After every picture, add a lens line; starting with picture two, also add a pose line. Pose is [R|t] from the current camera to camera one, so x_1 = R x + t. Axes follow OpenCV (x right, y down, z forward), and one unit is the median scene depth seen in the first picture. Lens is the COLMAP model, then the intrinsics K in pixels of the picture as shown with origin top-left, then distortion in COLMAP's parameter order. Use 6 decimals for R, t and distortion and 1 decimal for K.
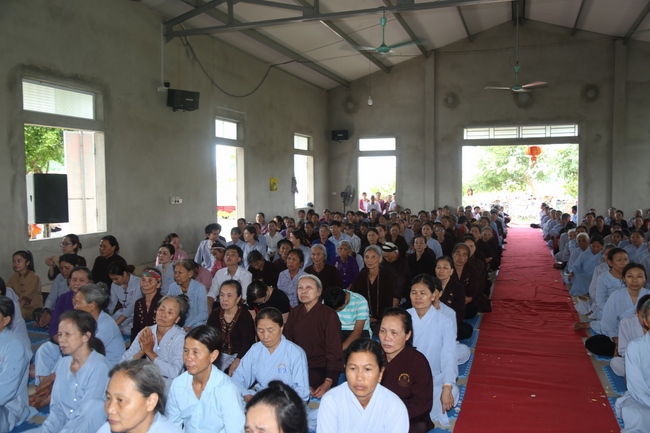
lens RADIAL K [[598.8, 0, 322.2], [0, 598.8, 222.2], [0, 0, 1]] dist [-0.006329, 0.000000]
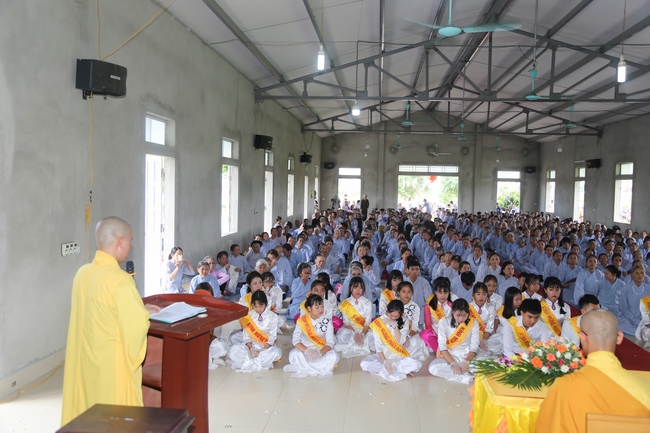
lens RADIAL K [[598.8, 0, 331.9], [0, 598.8, 216.7], [0, 0, 1]] dist [-0.006329, 0.000000]
pose [[0.965336, 0.015592, 0.260542, -0.428668], [-0.012388, 0.999826, -0.013934, 0.026229], [-0.260714, 0.010223, 0.965362, -0.691103]]
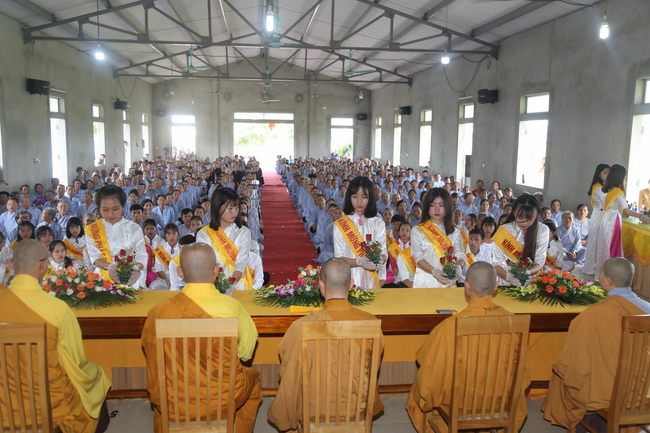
lens RADIAL K [[598.8, 0, 331.8], [0, 598.8, 216.2], [0, 0, 1]] dist [-0.006329, 0.000000]
pose [[0.893208, -0.038932, 0.447955, -0.316651], [0.008128, 0.997480, 0.070486, 0.028341], [-0.449571, -0.059318, 0.891273, -0.743274]]
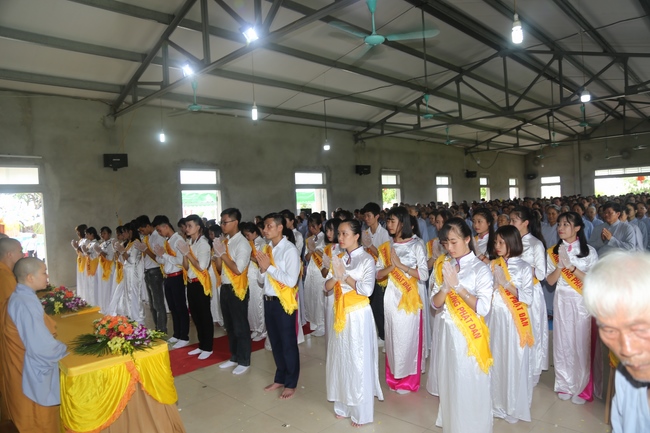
lens RADIAL K [[440.9, 0, 329.5], [0, 440.9, 218.1], [0, 0, 1]] dist [-0.083133, 0.027398]
pose [[0.912529, -0.024961, -0.408249, 0.000586], [0.014559, 0.999486, -0.028567, 0.035165], [0.408752, 0.020125, 0.912424, -0.707311]]
